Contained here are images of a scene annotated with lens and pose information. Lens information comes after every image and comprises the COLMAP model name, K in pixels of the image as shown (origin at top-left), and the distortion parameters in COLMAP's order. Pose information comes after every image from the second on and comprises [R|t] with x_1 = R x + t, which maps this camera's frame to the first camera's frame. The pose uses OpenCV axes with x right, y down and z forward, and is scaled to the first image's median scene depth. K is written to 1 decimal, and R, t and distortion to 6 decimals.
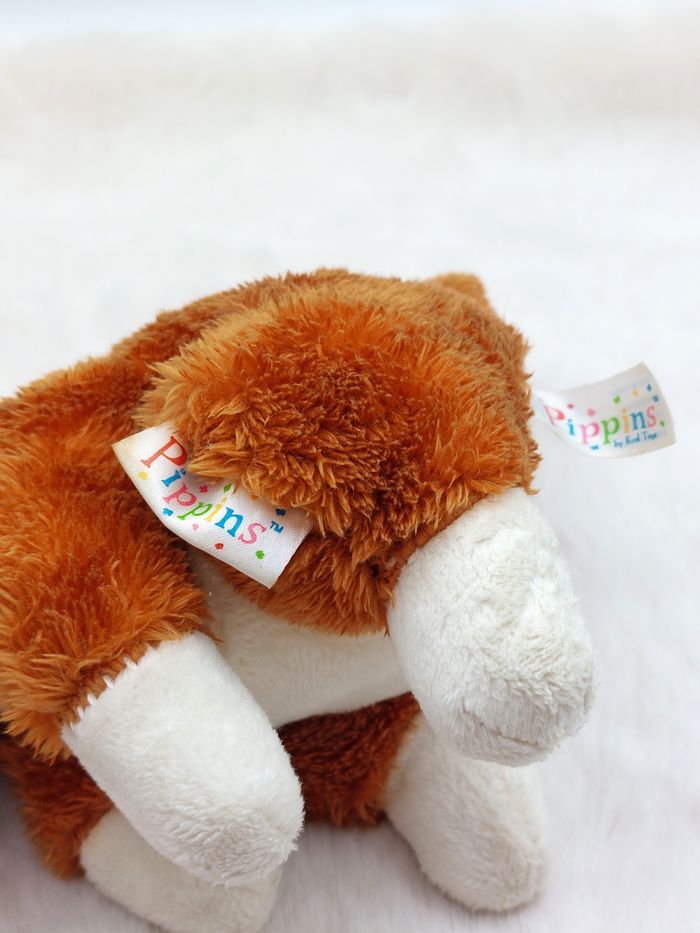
lens RADIAL K [[1337.8, 0, 350.0], [0, 1337.8, 466.5], [0, 0, 1]] dist [0.319620, -1.483534]
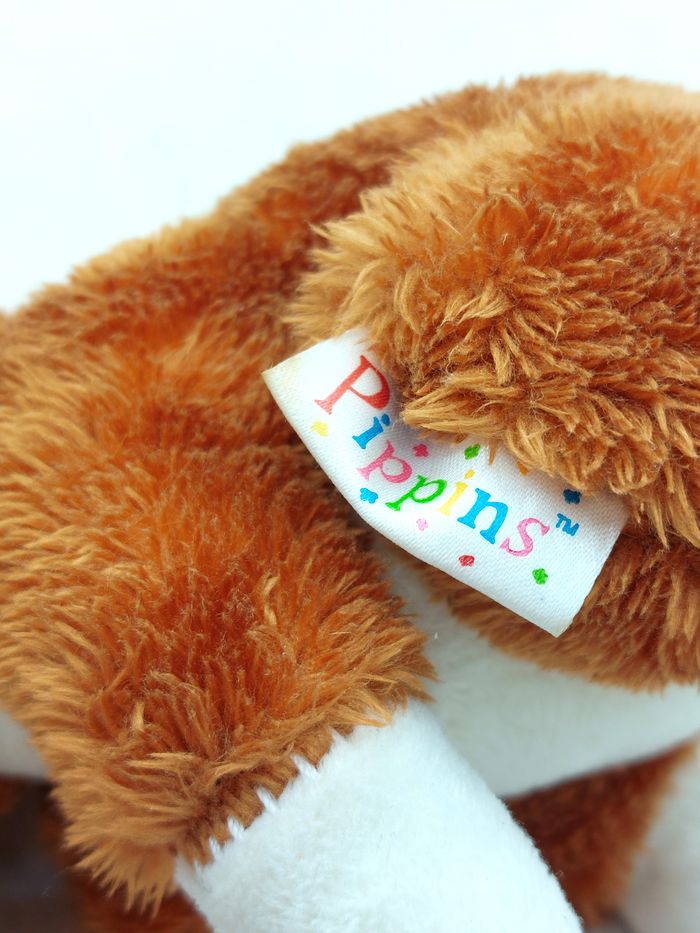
lens RADIAL K [[1337.8, 0, 350.0], [0, 1337.8, 466.5], [0, 0, 1]] dist [0.319620, -1.483534]
pose [[0.999895, 0.001562, 0.014395, -0.148803], [-0.002815, 0.996169, 0.087405, -0.025817], [-0.014203, -0.087437, 0.996069, 0.446366]]
